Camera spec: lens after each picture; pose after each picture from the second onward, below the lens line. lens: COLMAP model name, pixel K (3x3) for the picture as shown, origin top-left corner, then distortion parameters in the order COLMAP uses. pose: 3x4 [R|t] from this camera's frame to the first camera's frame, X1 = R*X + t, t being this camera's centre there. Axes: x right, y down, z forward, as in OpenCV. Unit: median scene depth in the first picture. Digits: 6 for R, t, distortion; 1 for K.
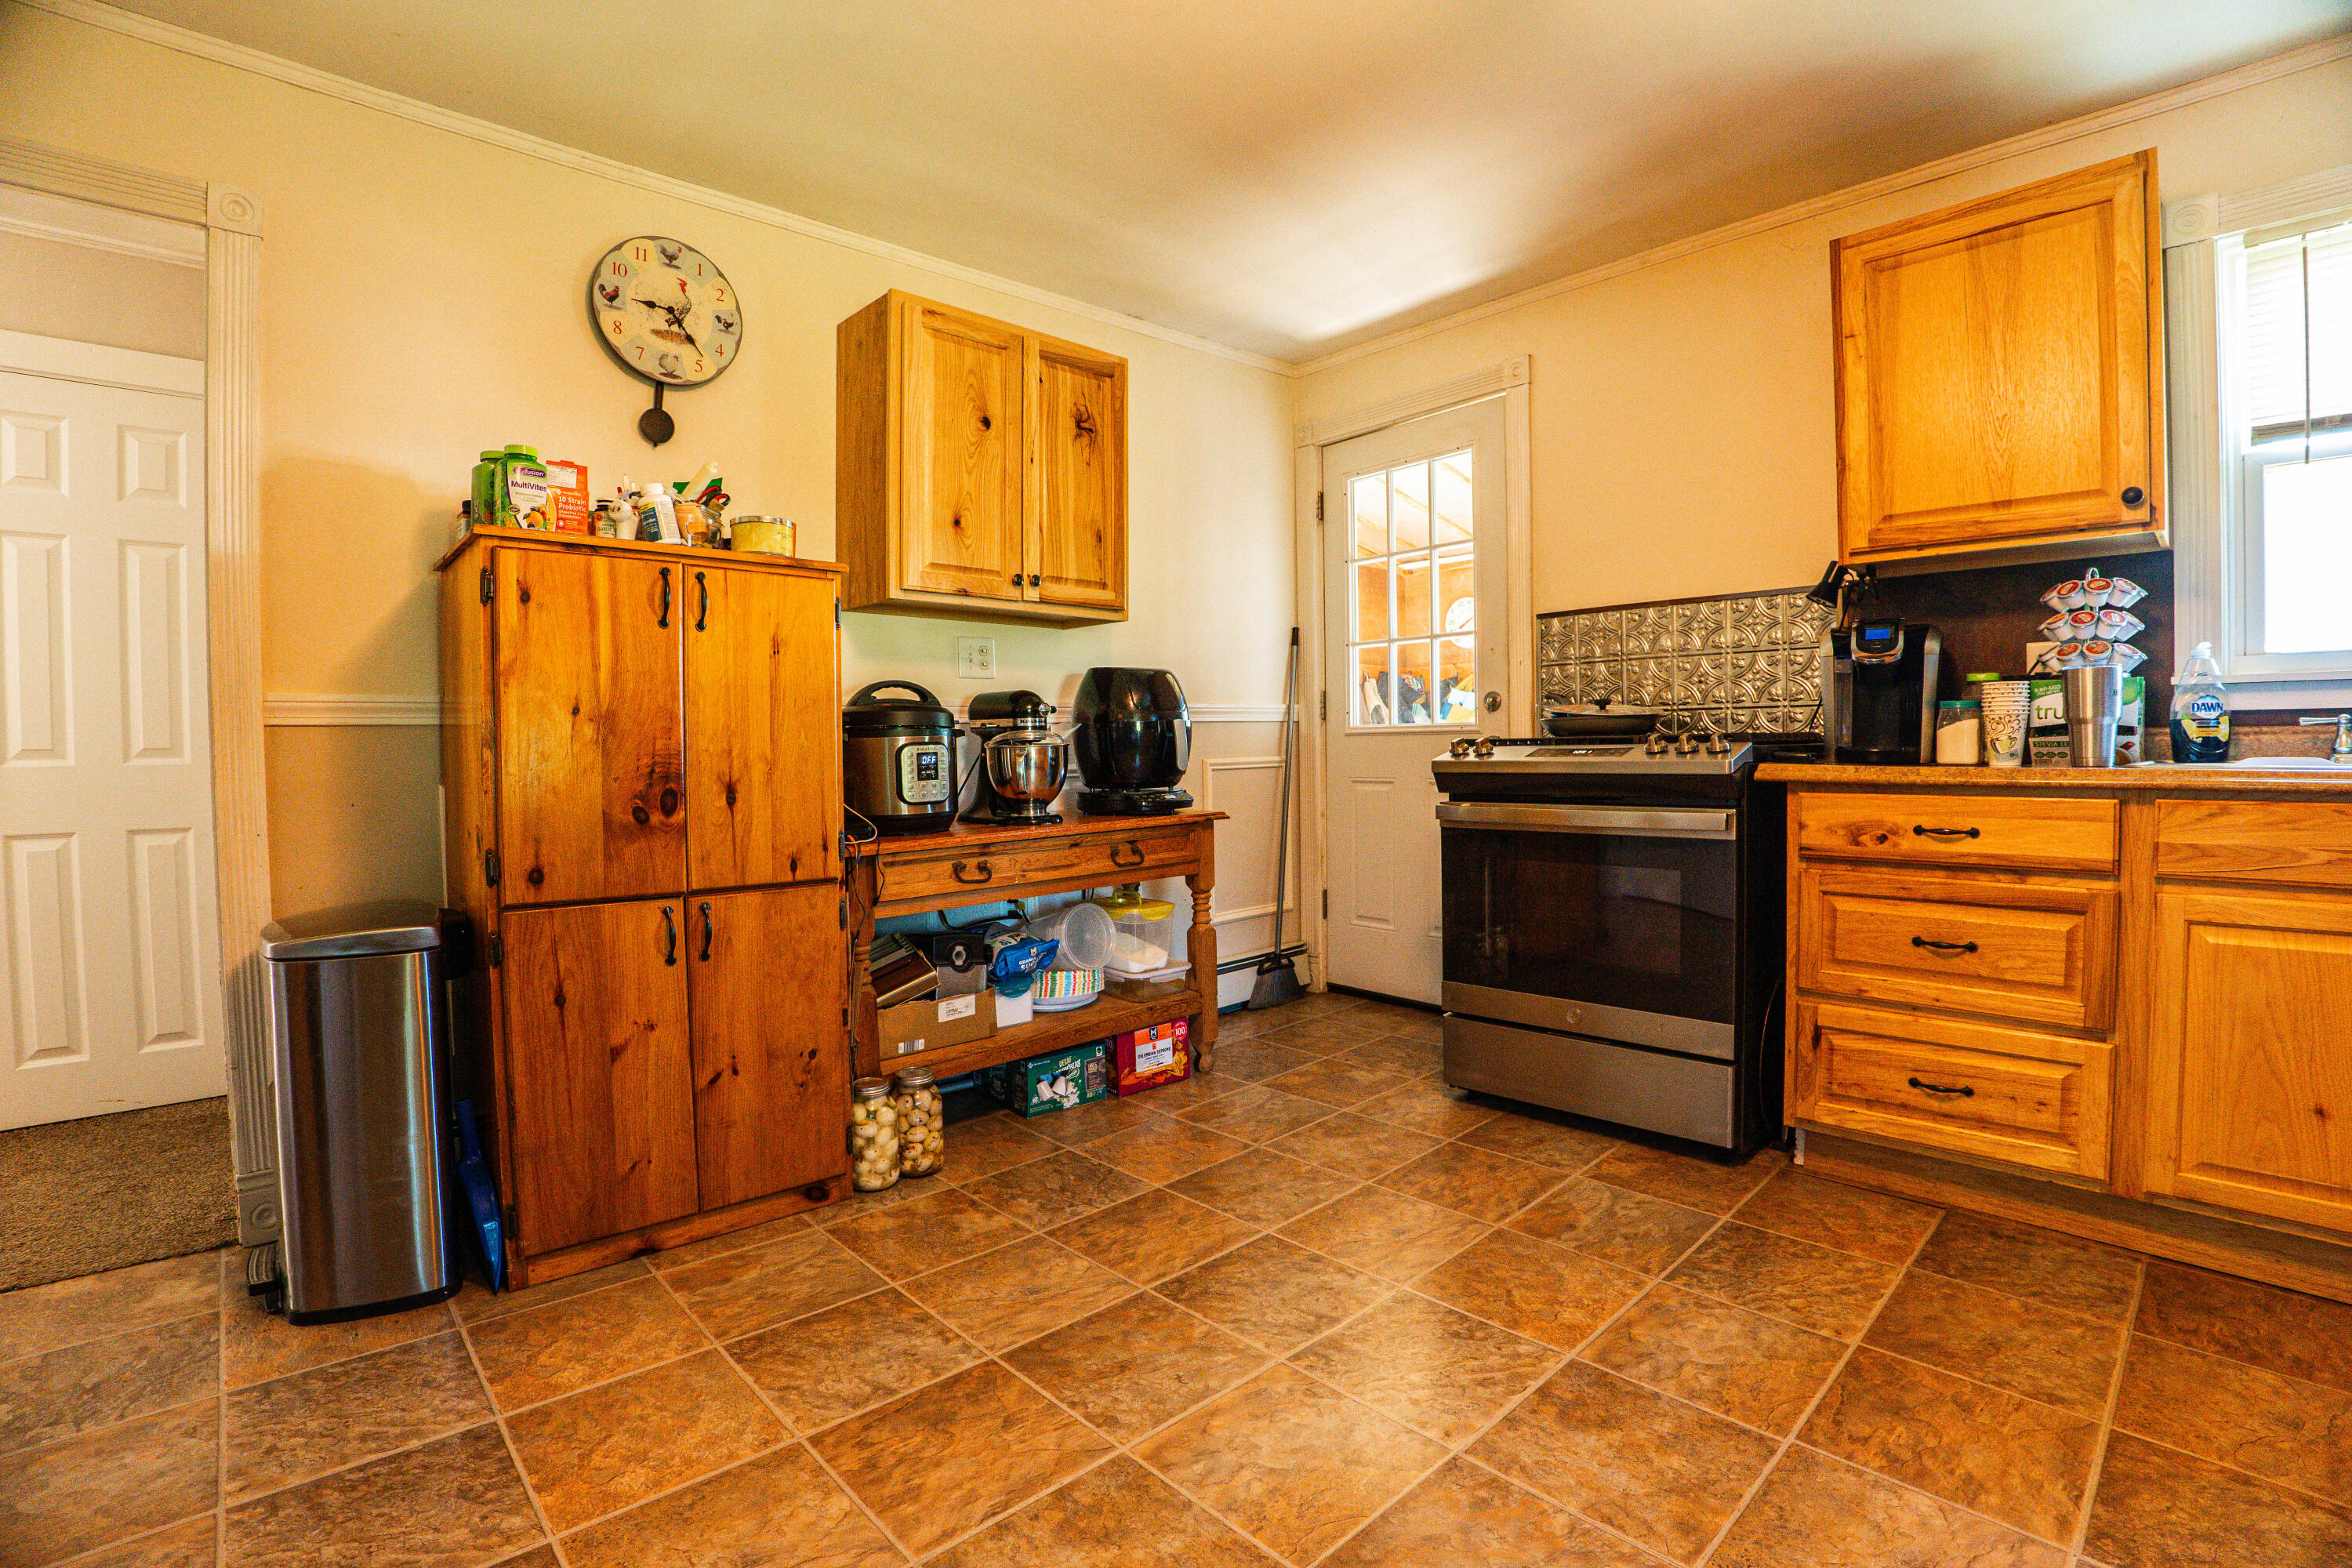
lens RADIAL K [[1072.5, 0, 1182.6], [0, 1072.5, 784.4], [0, 0, 1]] dist [-0.100881, 0.024976]
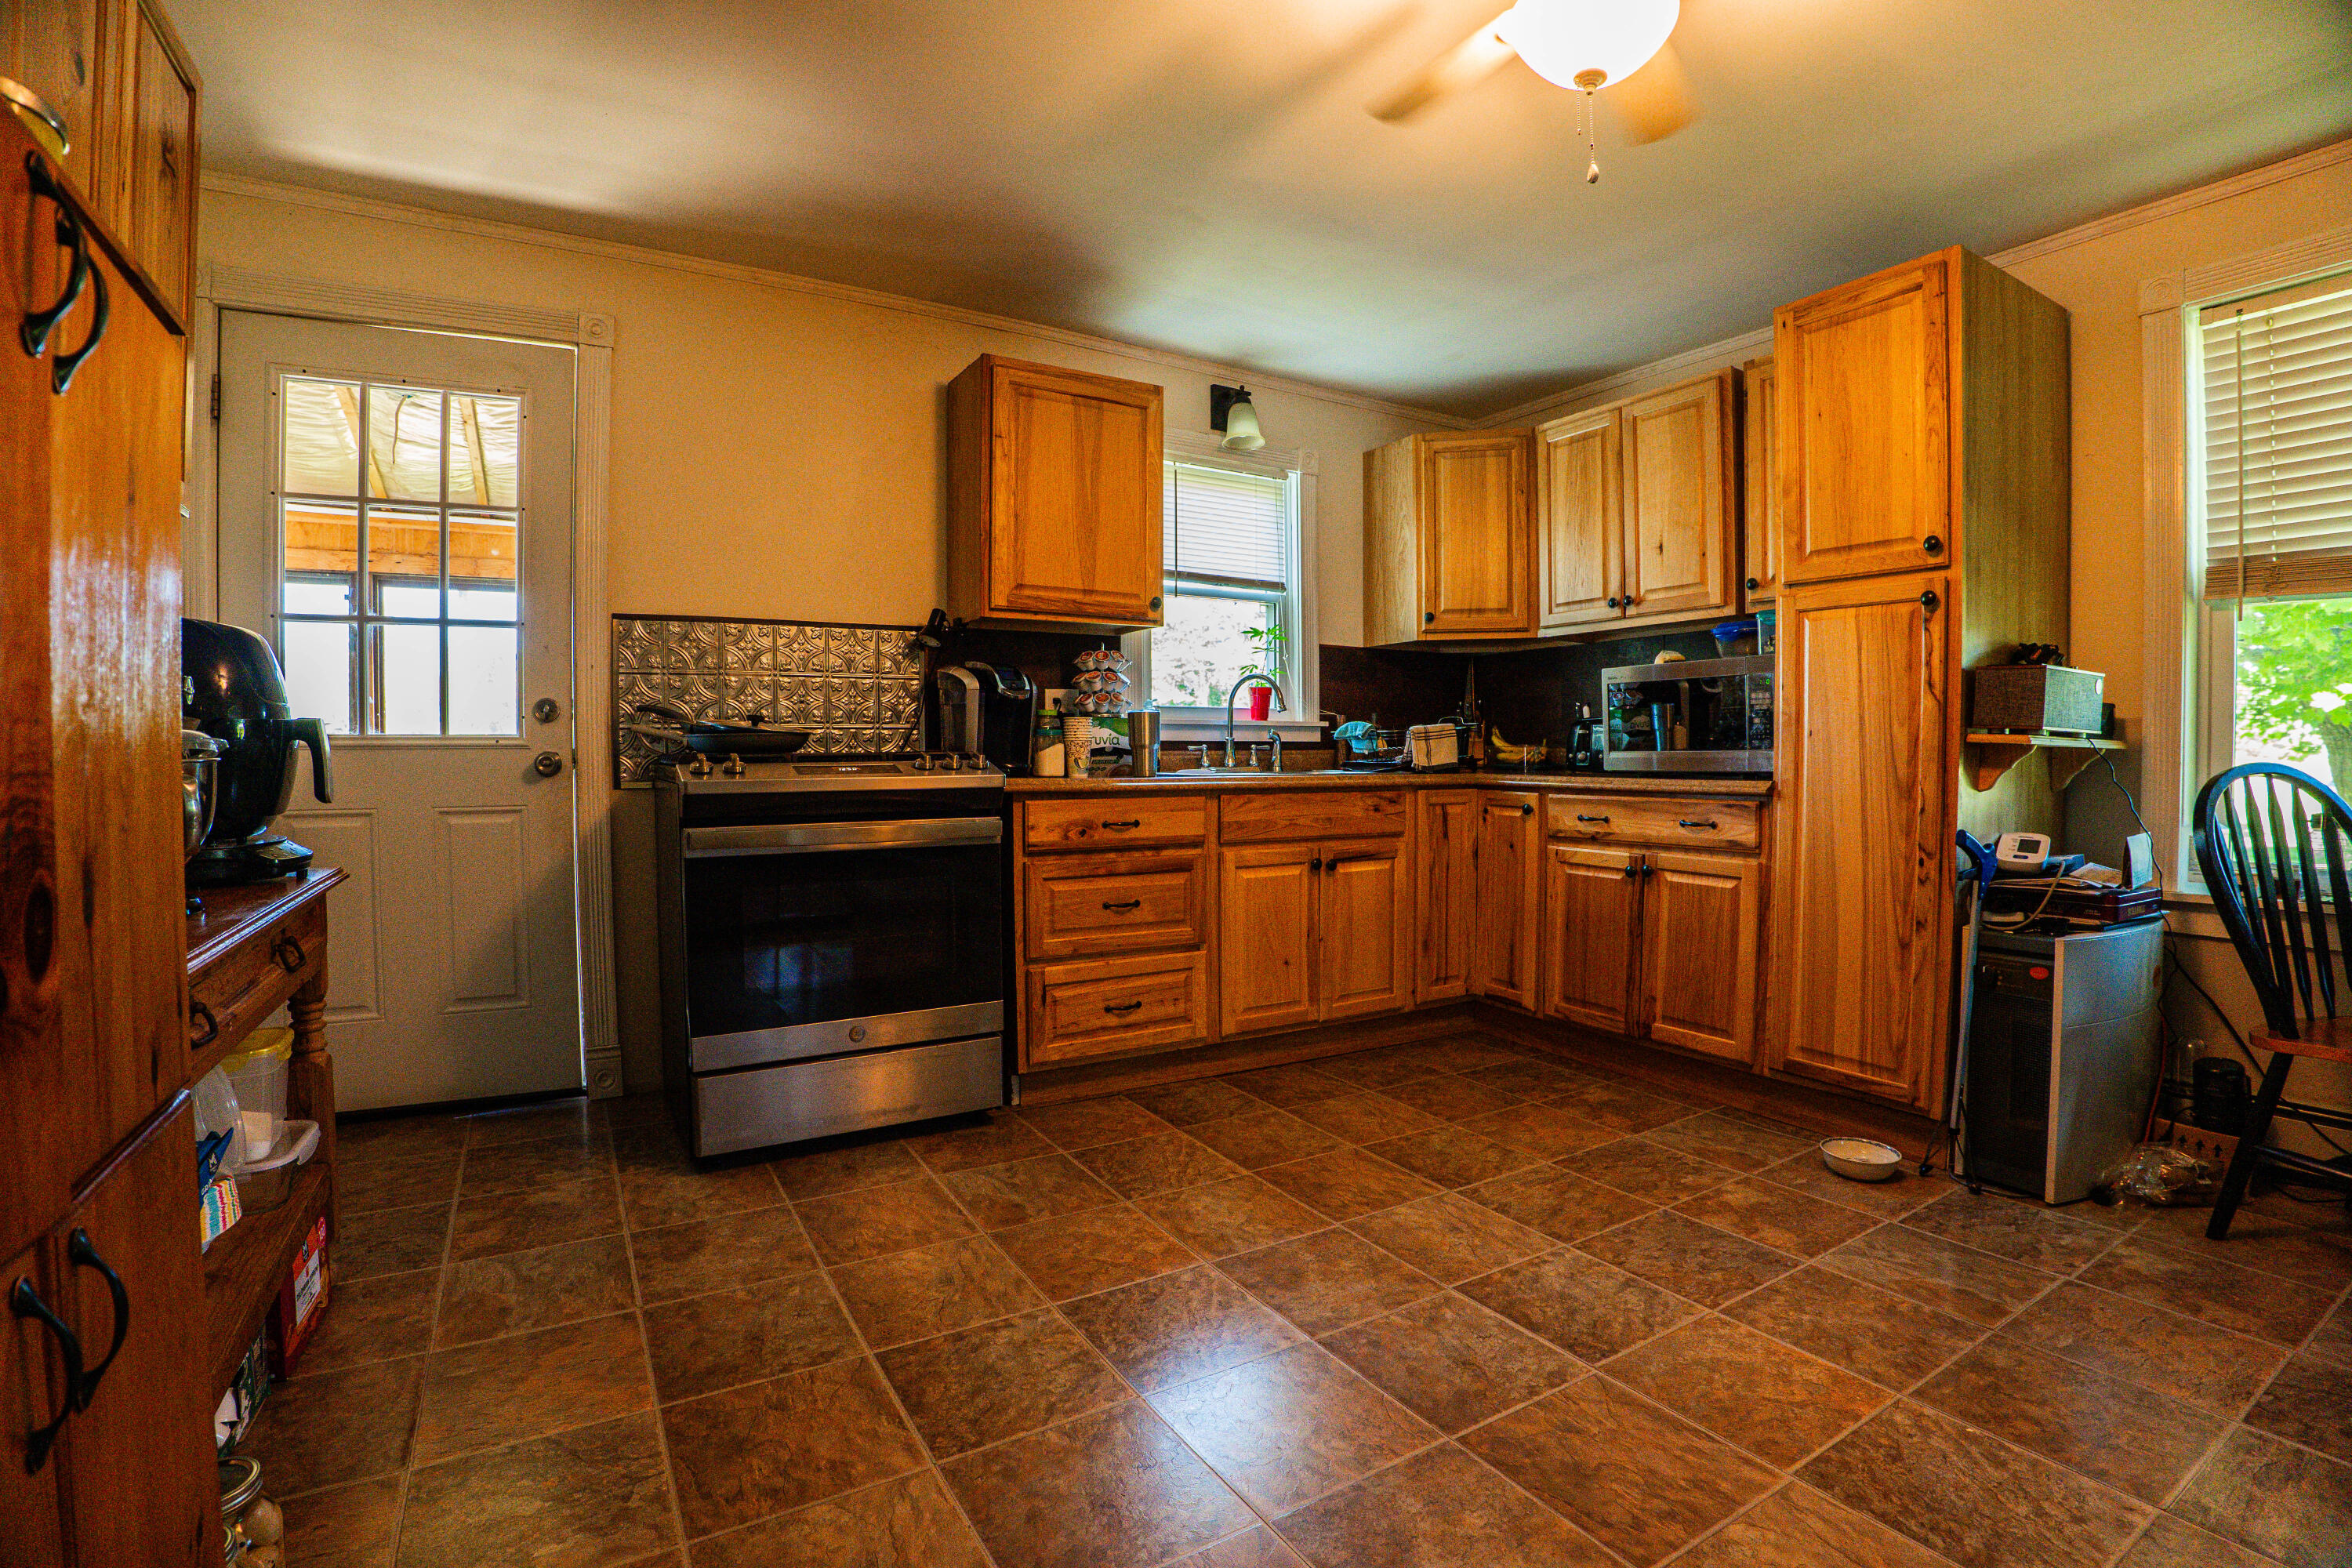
lens RADIAL K [[1072.5, 0, 1182.6], [0, 1072.5, 784.4], [0, 0, 1]] dist [-0.100881, 0.024976]
pose [[0.217422, -0.014802, 0.975965, -0.639037], [0.033840, 0.999398, 0.007619, -0.015657], [-0.975491, 0.031370, 0.217792, 0.567466]]
